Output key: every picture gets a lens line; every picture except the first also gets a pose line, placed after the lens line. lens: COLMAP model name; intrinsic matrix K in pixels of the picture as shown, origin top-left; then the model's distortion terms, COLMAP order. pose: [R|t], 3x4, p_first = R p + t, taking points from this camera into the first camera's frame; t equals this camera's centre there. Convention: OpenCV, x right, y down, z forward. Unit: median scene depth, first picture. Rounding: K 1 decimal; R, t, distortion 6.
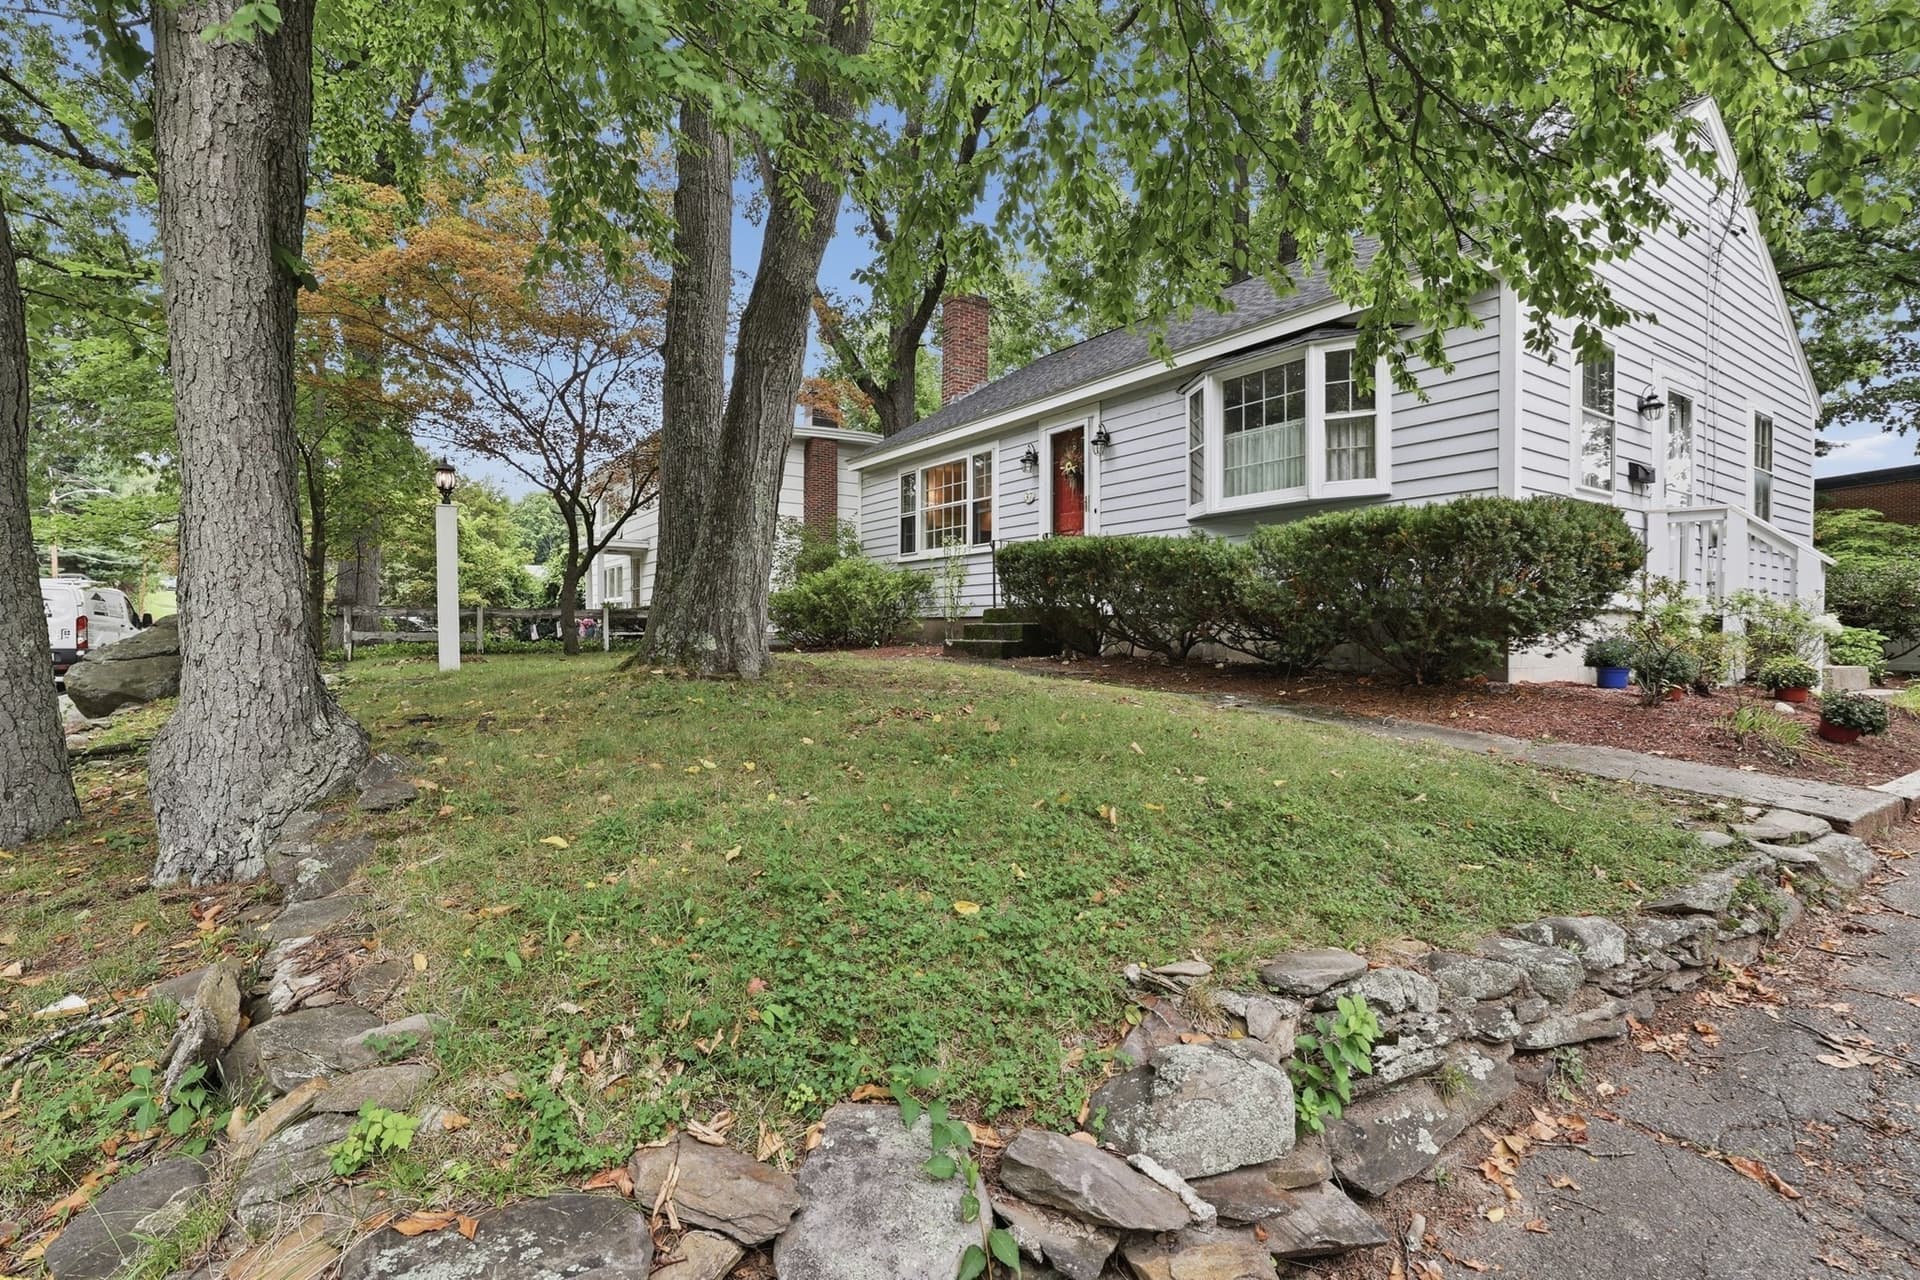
lens RADIAL K [[887.9, 0, 948.7], [0, 887.9, 639.6], [0, 0, 1]] dist [-0.012766, 0.004048]
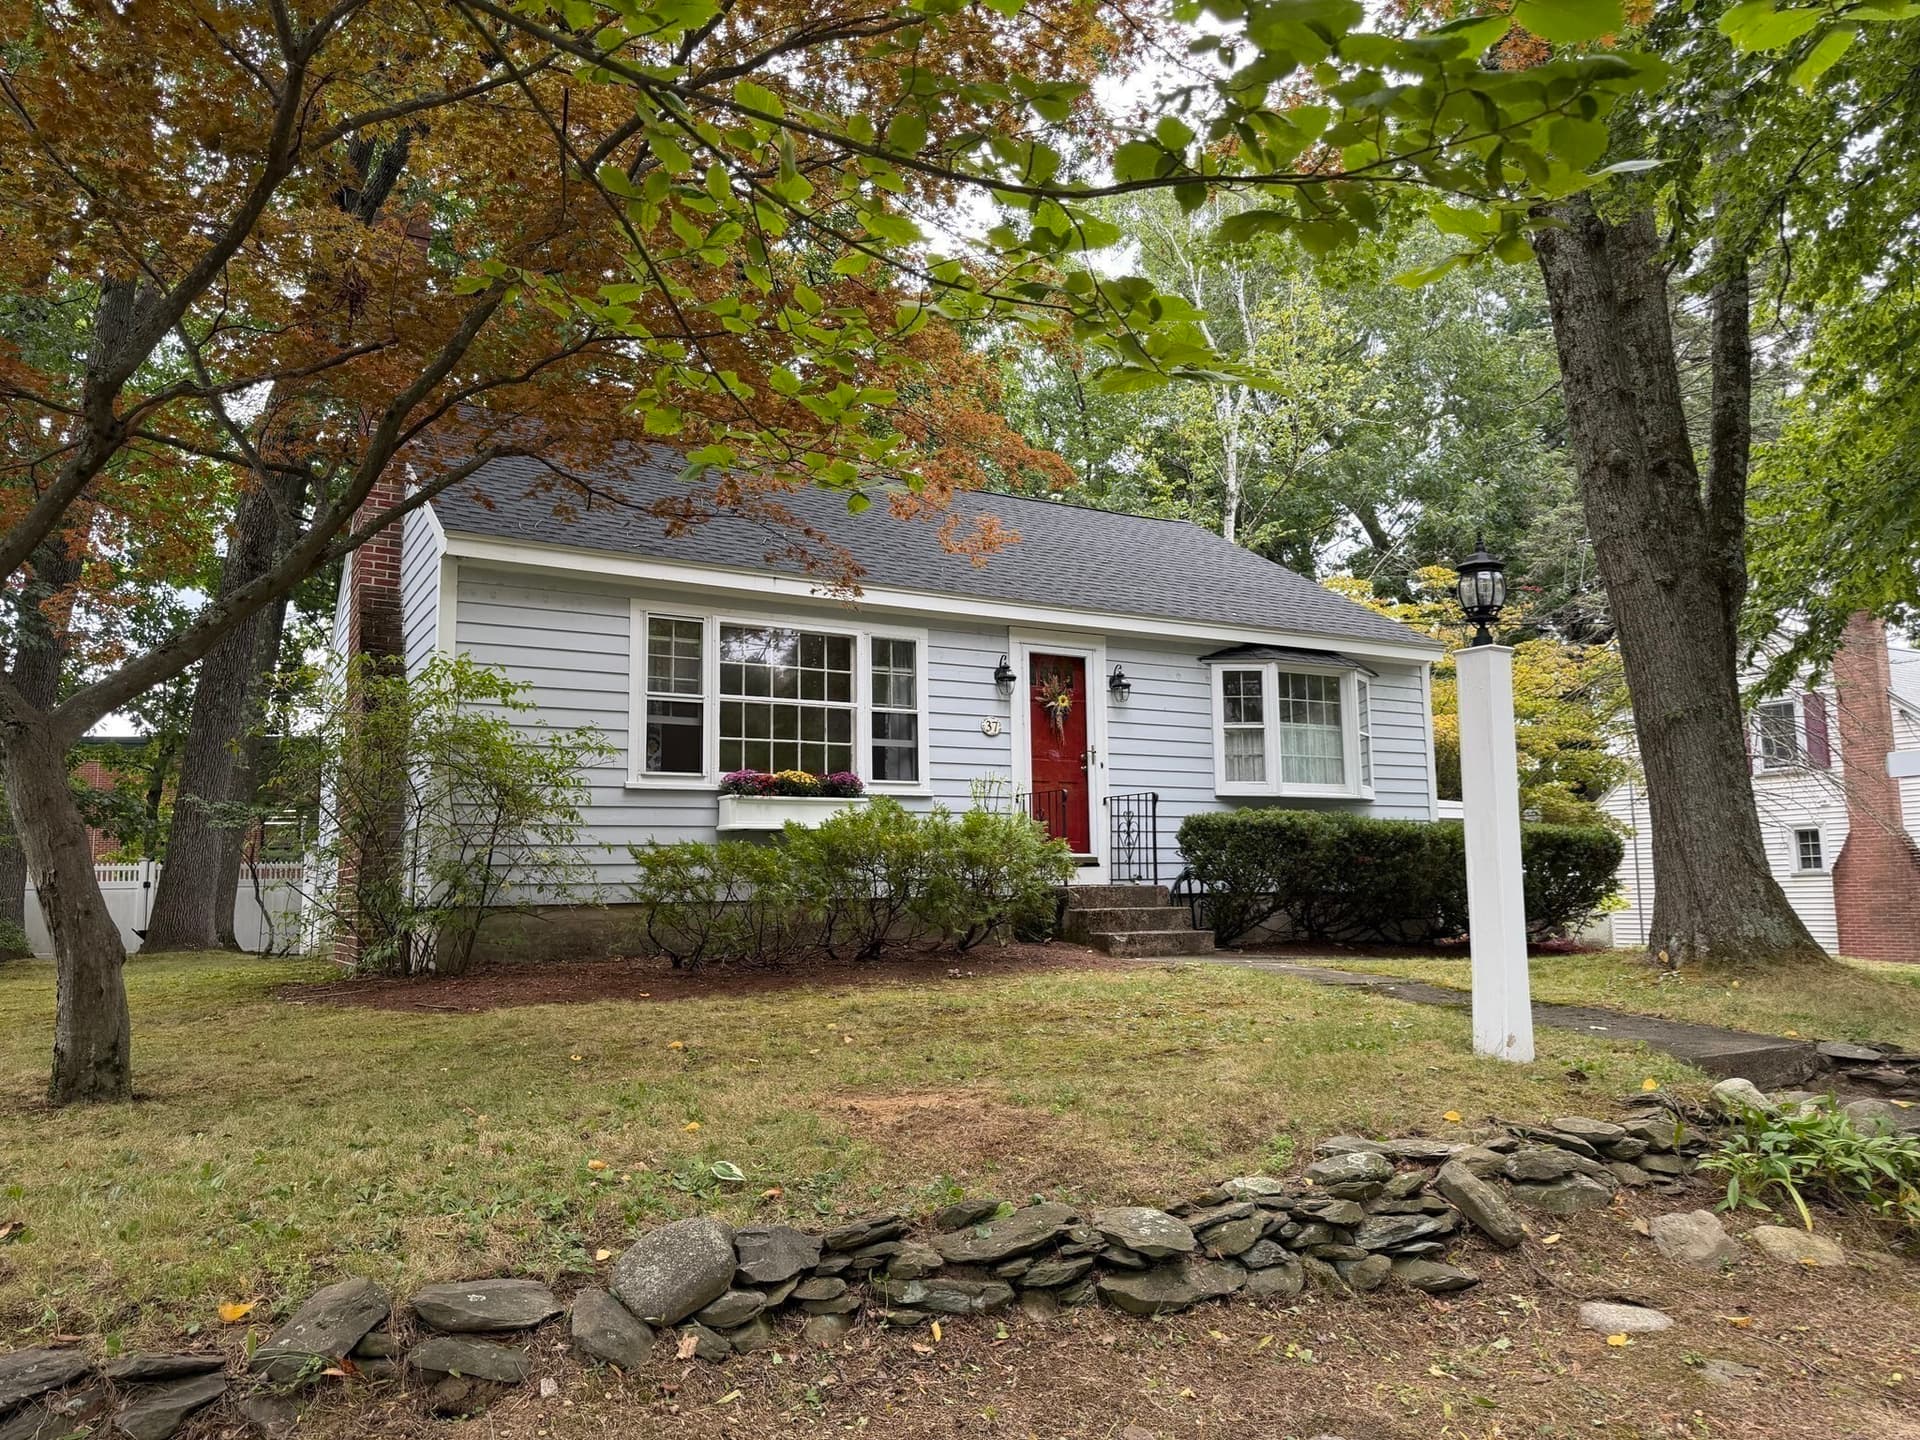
lens RADIAL K [[1328.6, 0, 944.5], [0, 1328.6, 736.1], [0, 0, 1]] dist [0.052566, -0.063926]
pose [[0.078897, 0.180412, 0.980422, -1.022421], [0.063504, 0.980580, -0.185551, 0.040294], [-0.994858, 0.076900, 0.065908, 1.066895]]
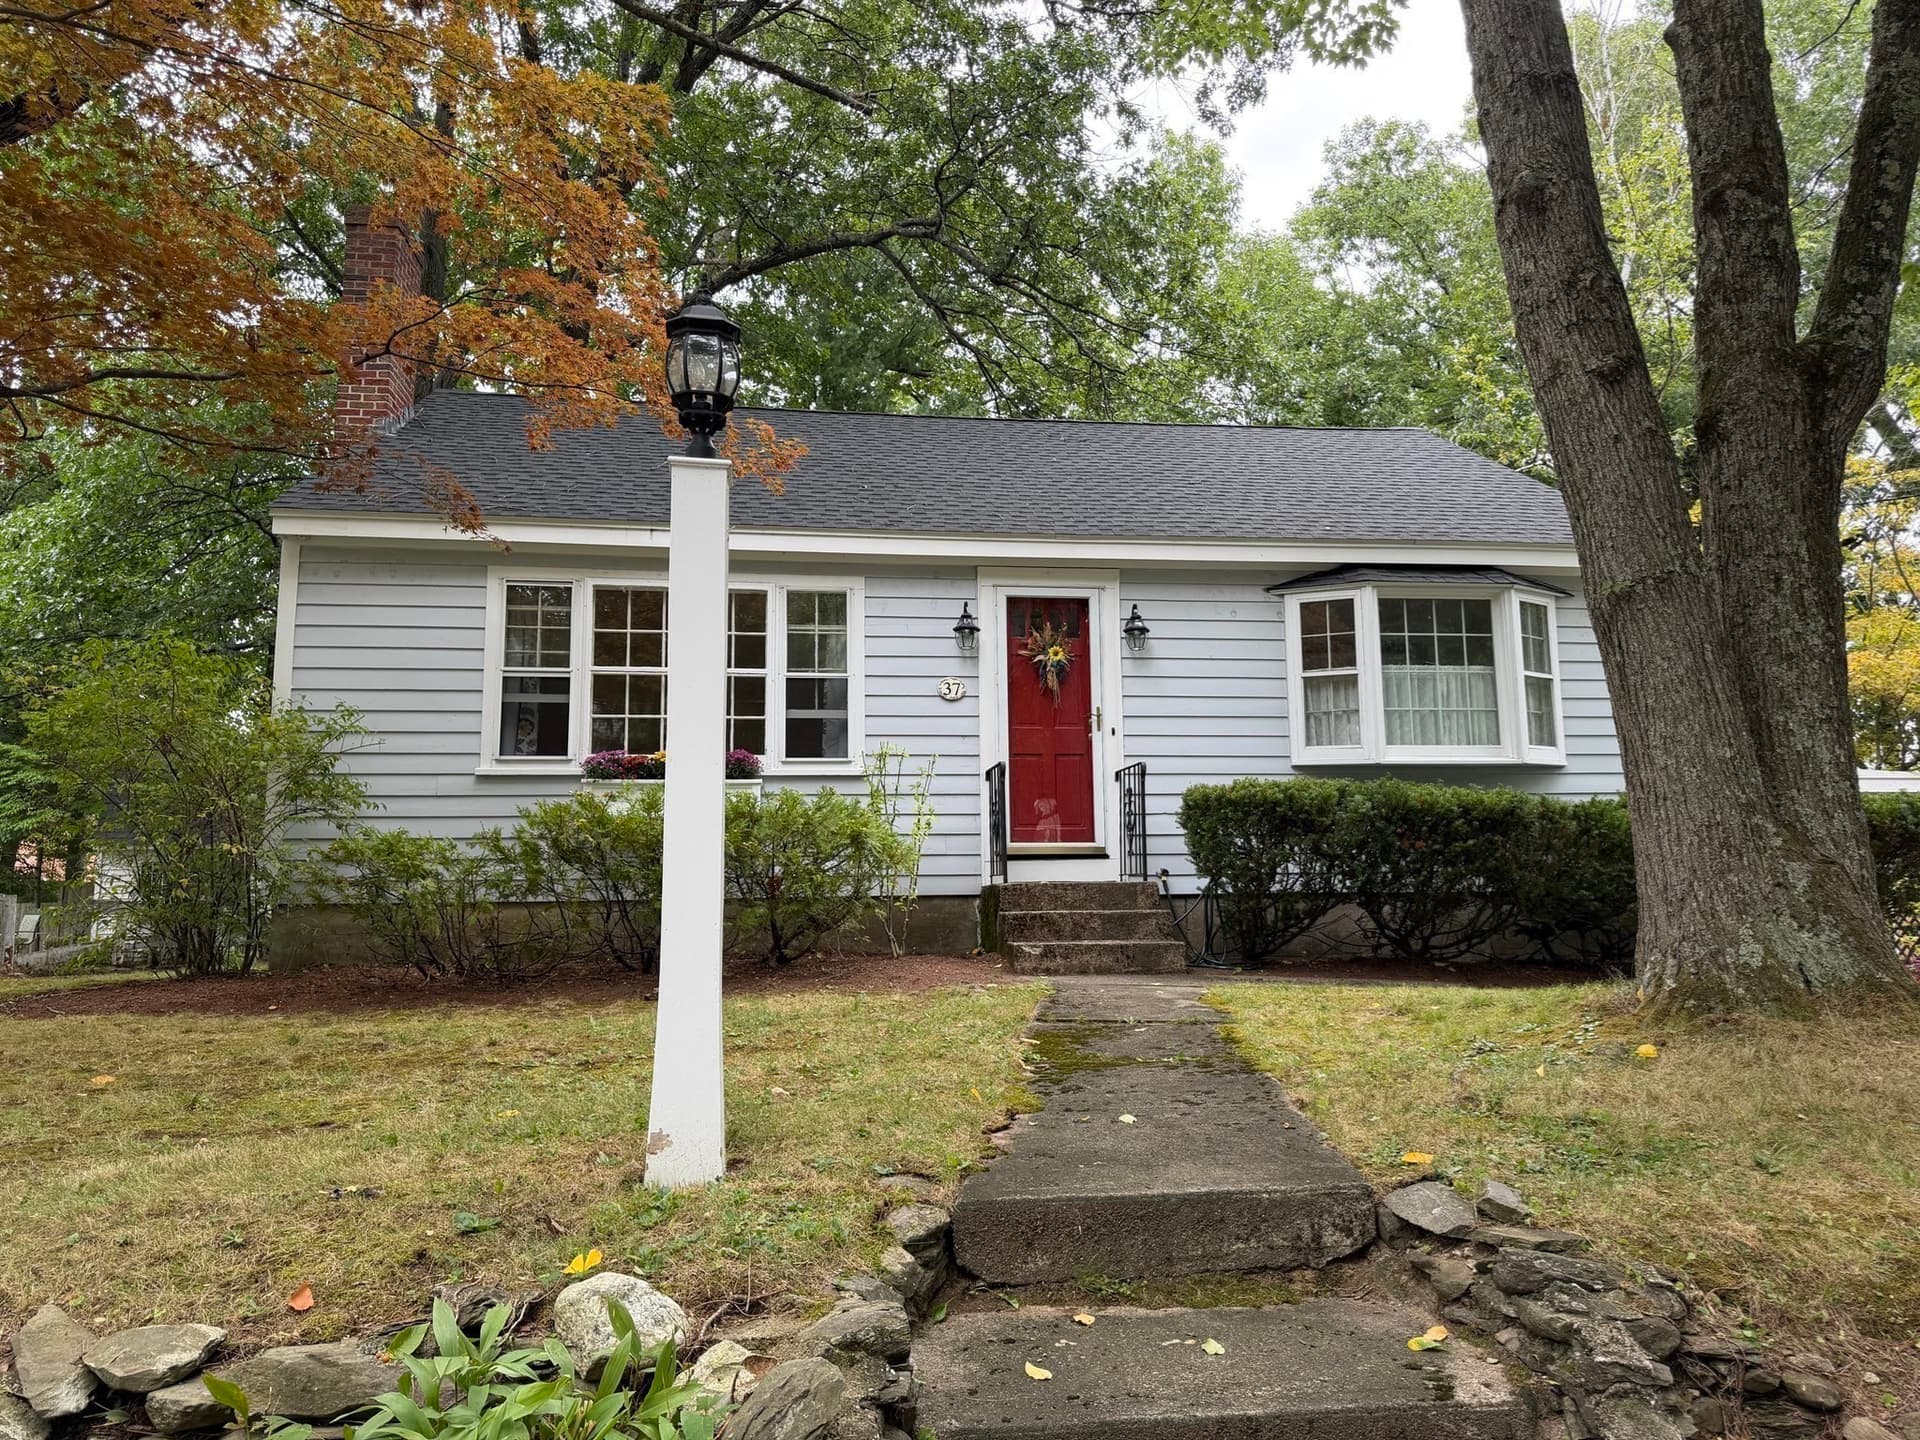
lens RADIAL K [[1328.6, 0, 966.1], [0, 1328.6, 729.7], [0, 0, 1]] dist [0.052566, -0.063926]
pose [[0.443224, 0.175499, 0.879063, -0.715657], [0.030478, 0.977131, -0.210445, 0.048728], [-0.895893, 0.120066, 0.427739, 0.692403]]
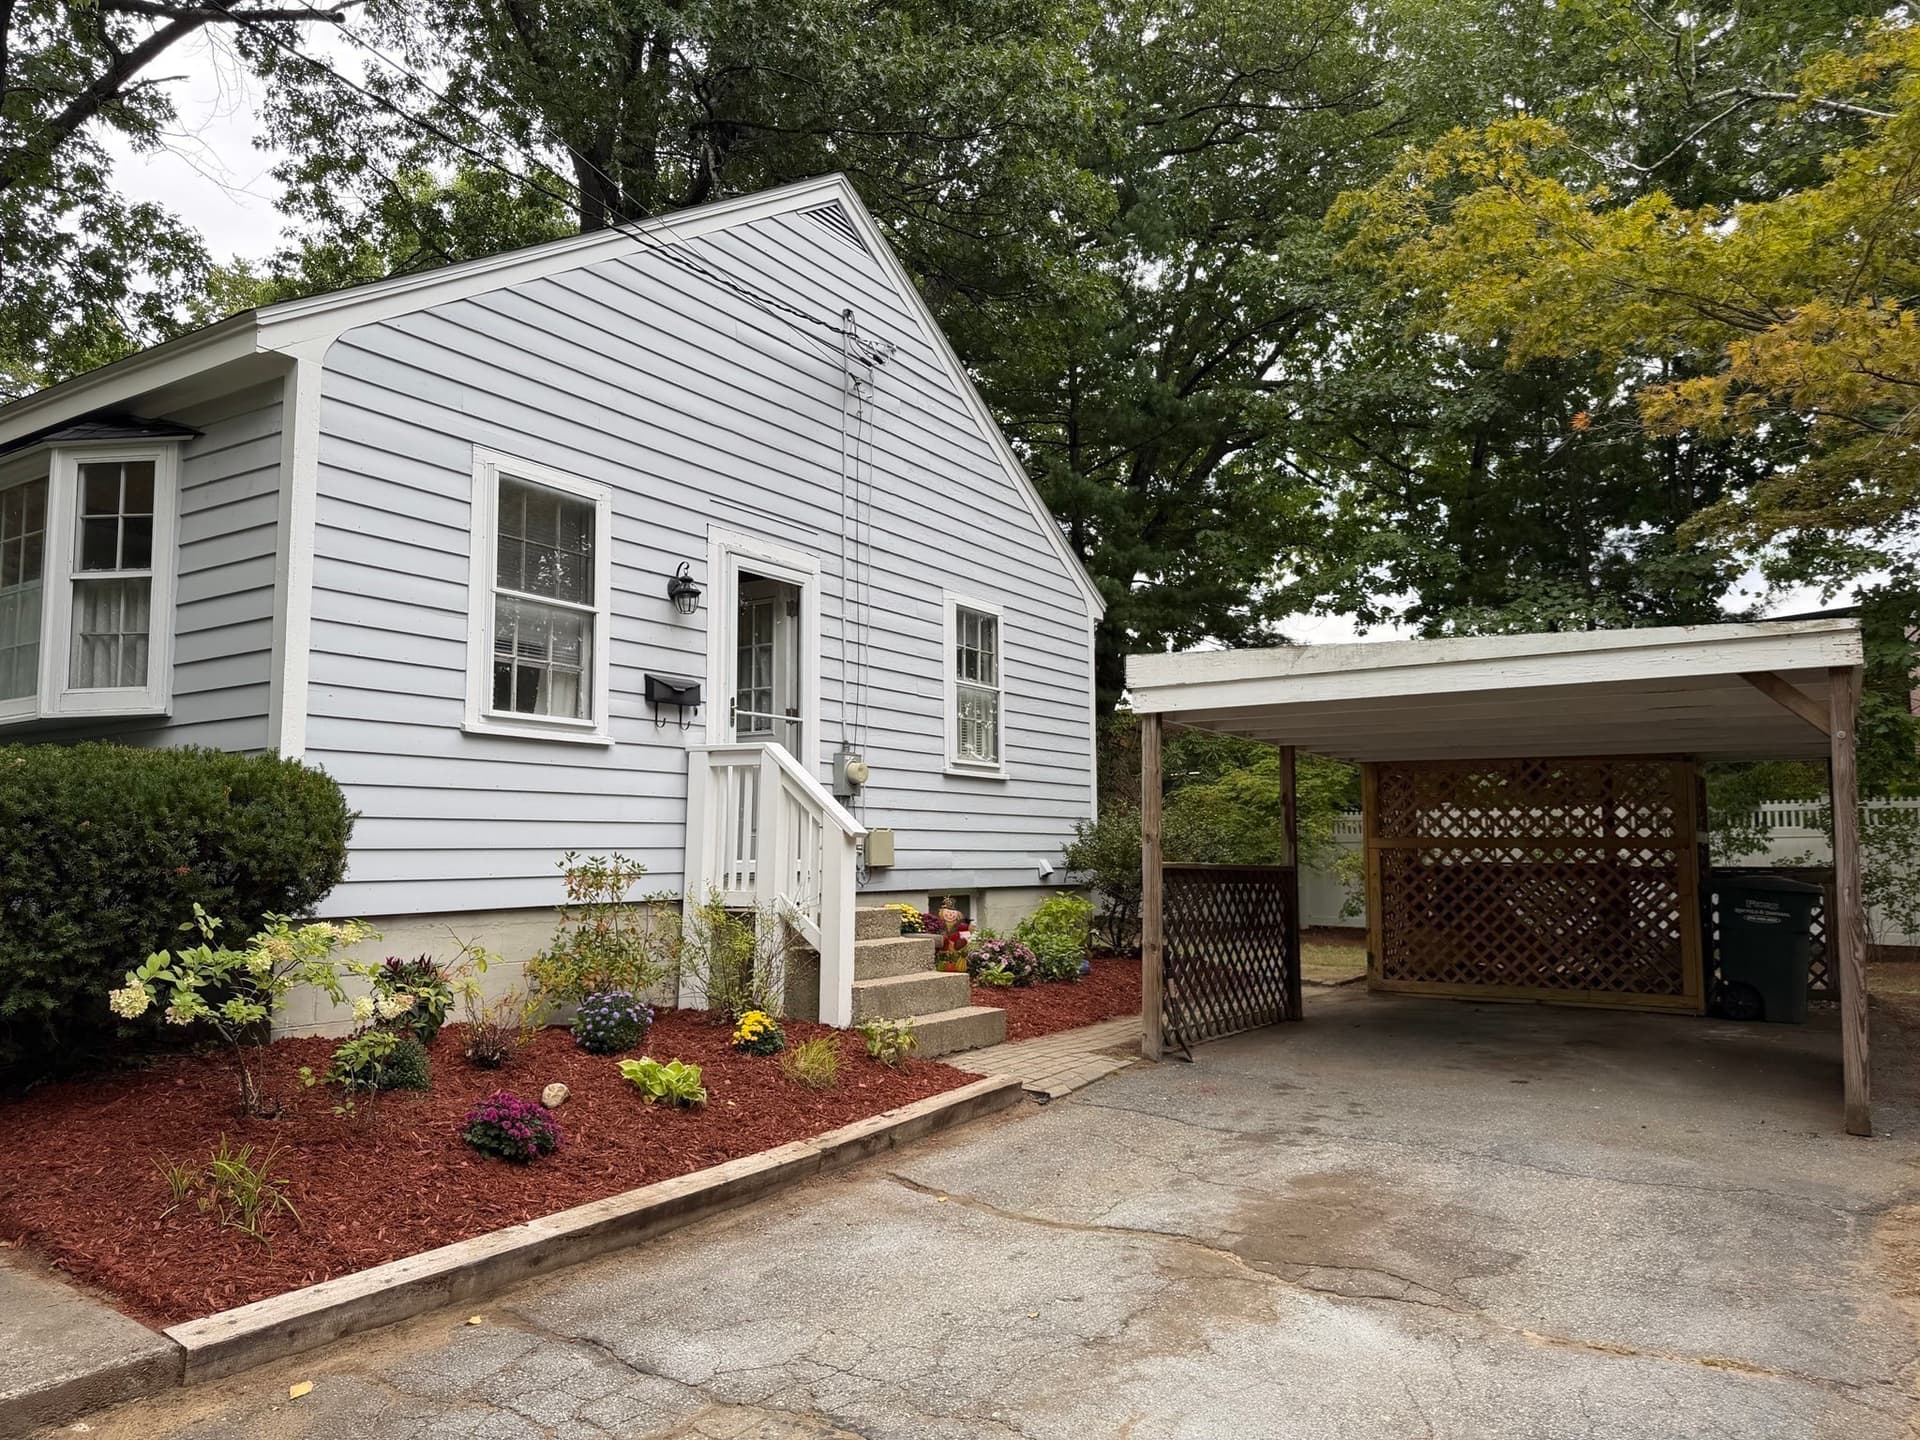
lens RADIAL K [[1328.6, 0, 959.5], [0, 1328.6, 721.0], [0, 0, 1]] dist [0.052566, -0.063926]
pose [[0.912309, 0.030709, 0.408348, 0.445120], [0.010727, 0.995050, -0.098796, -0.048360], [-0.409361, 0.094513, 0.907464, -0.009343]]
